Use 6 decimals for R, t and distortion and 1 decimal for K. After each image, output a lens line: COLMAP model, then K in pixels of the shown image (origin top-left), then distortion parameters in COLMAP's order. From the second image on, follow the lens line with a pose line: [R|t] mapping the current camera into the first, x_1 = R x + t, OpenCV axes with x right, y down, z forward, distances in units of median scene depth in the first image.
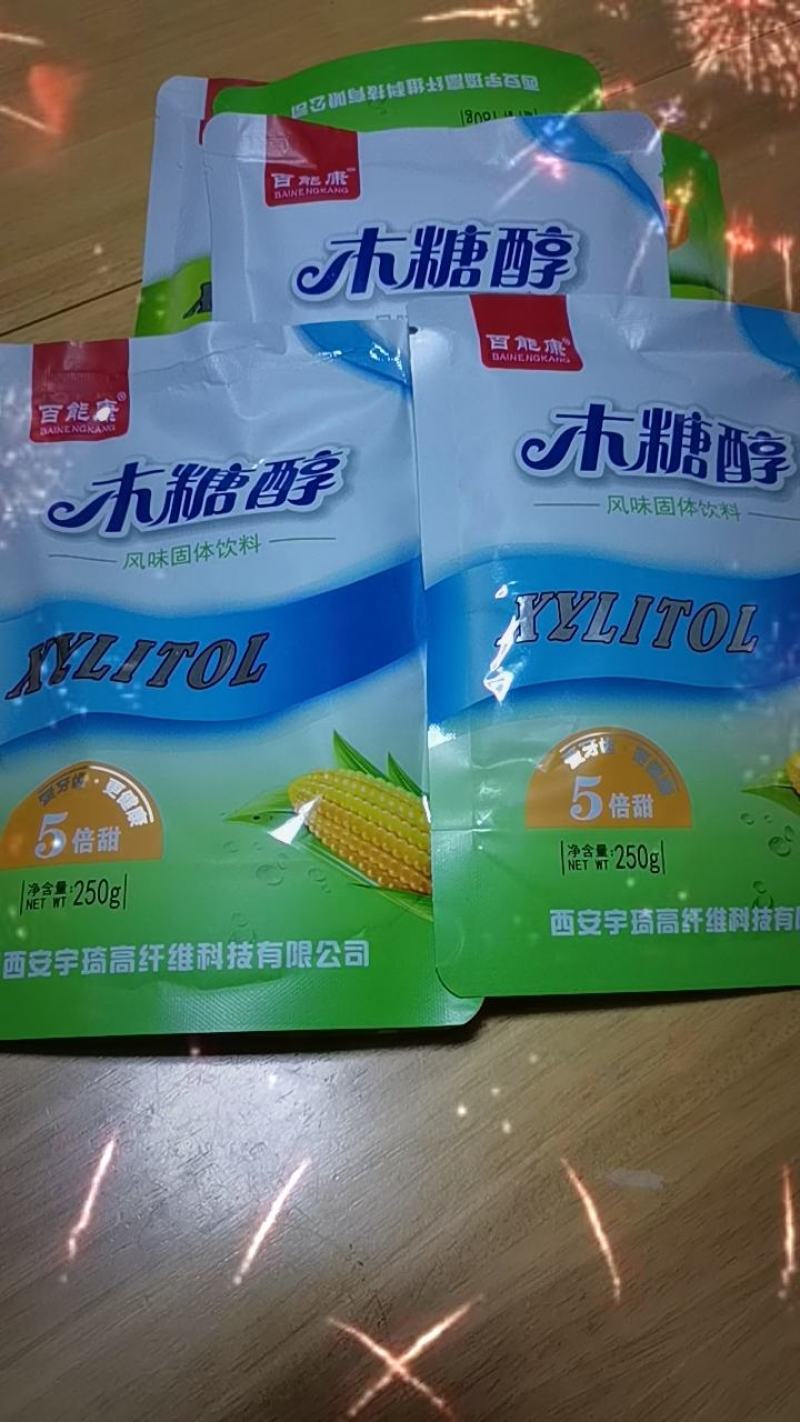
lens RADIAL K [[1142.2, 0, 408.1], [0, 1142.2, 717.1], [0, 0, 1]] dist [0.029750, -0.082332]
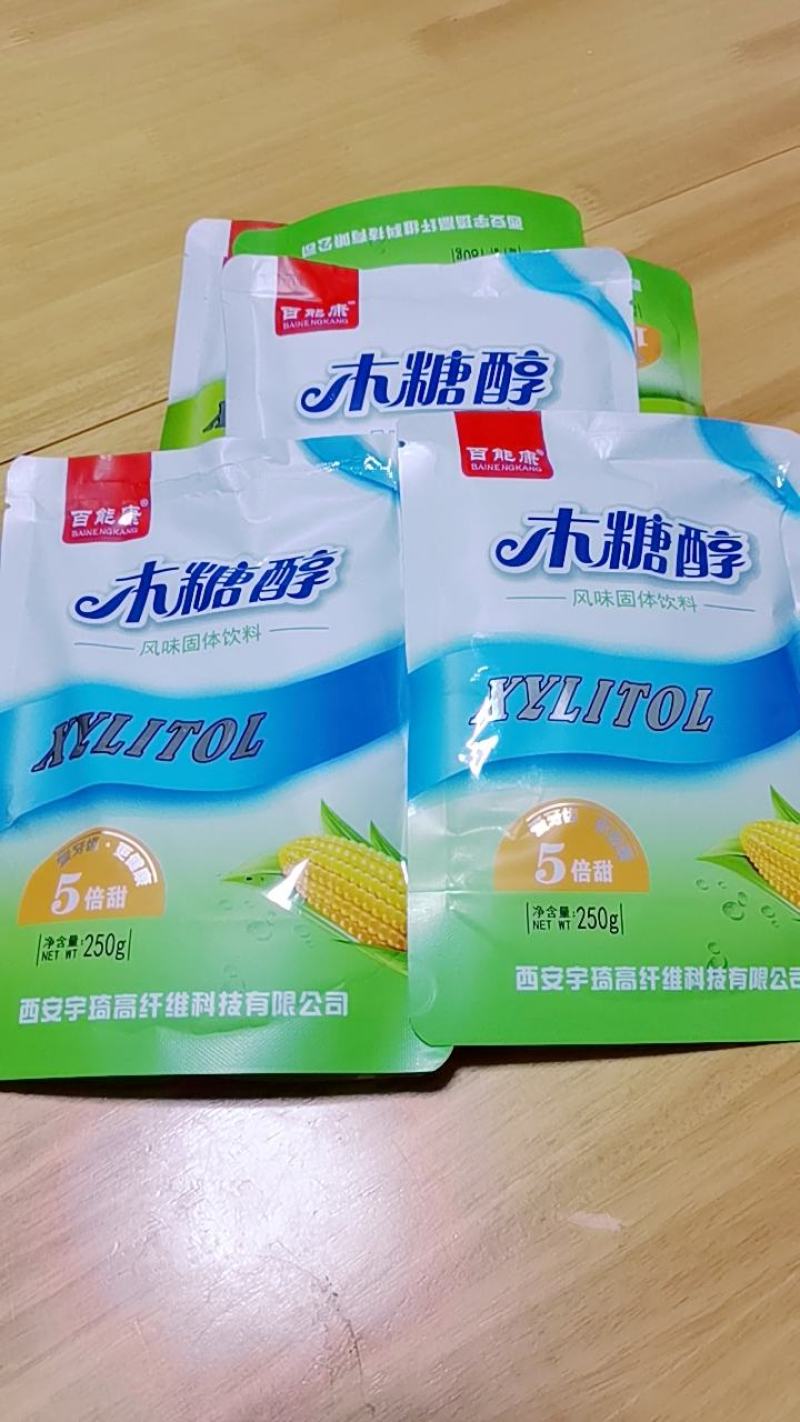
lens RADIAL K [[1142.2, 0, 410.1], [0, 1142.2, 706.8], [0, 0, 1]] dist [0.029750, -0.082332]
pose [[0.999161, 0.001530, -0.040915, 0.061019], [-0.004751, 0.996884, -0.078741, 0.007505], [0.040667, 0.078870, 0.996055, -0.099295]]
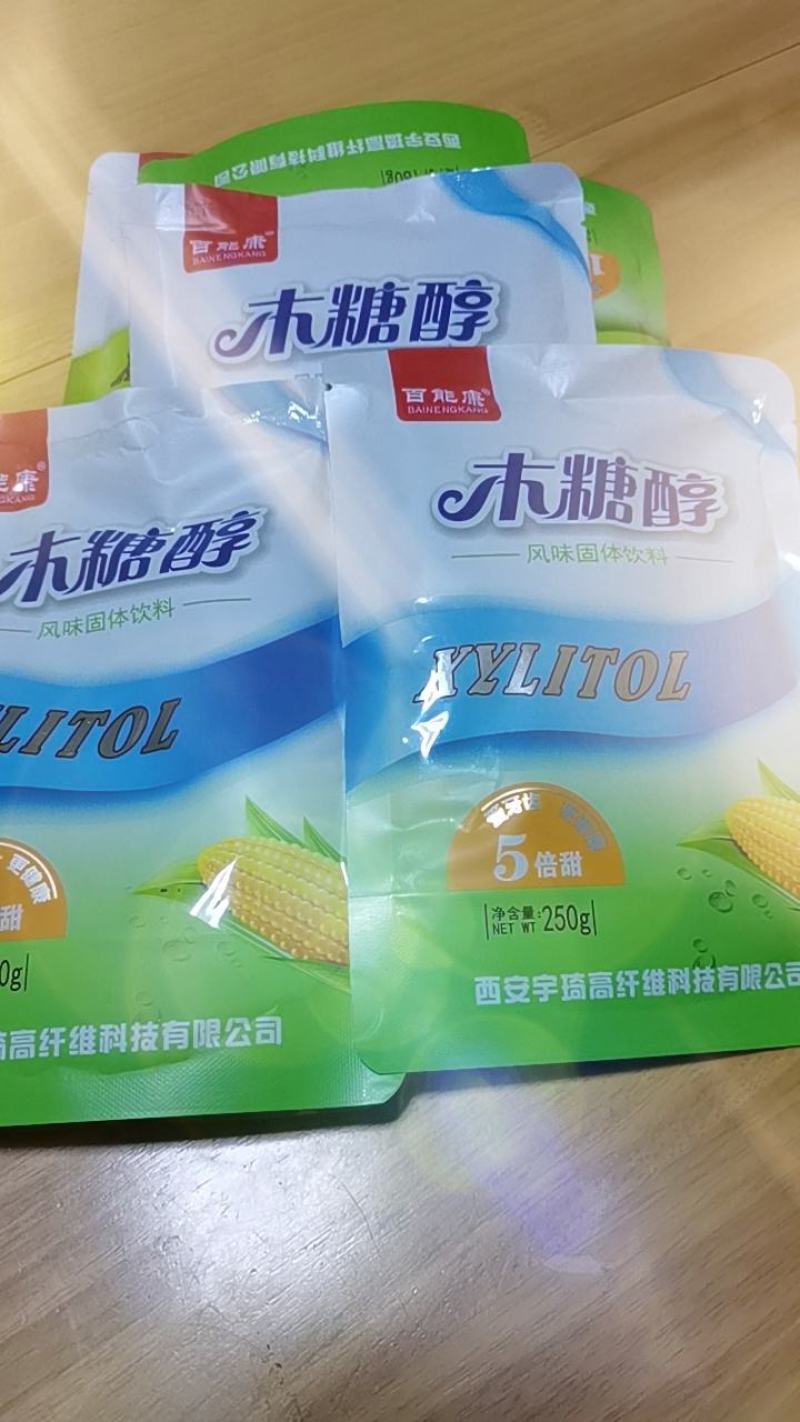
lens RADIAL K [[1142.2, 0, 410.5], [0, 1142.2, 711.4], [0, 0, 1]] dist [0.029750, -0.082332]
pose [[0.999008, -0.037020, -0.024729, 0.092502], [0.035514, 0.997639, -0.058778, 0.001810], [0.026847, 0.057841, 0.997965, 0.033195]]
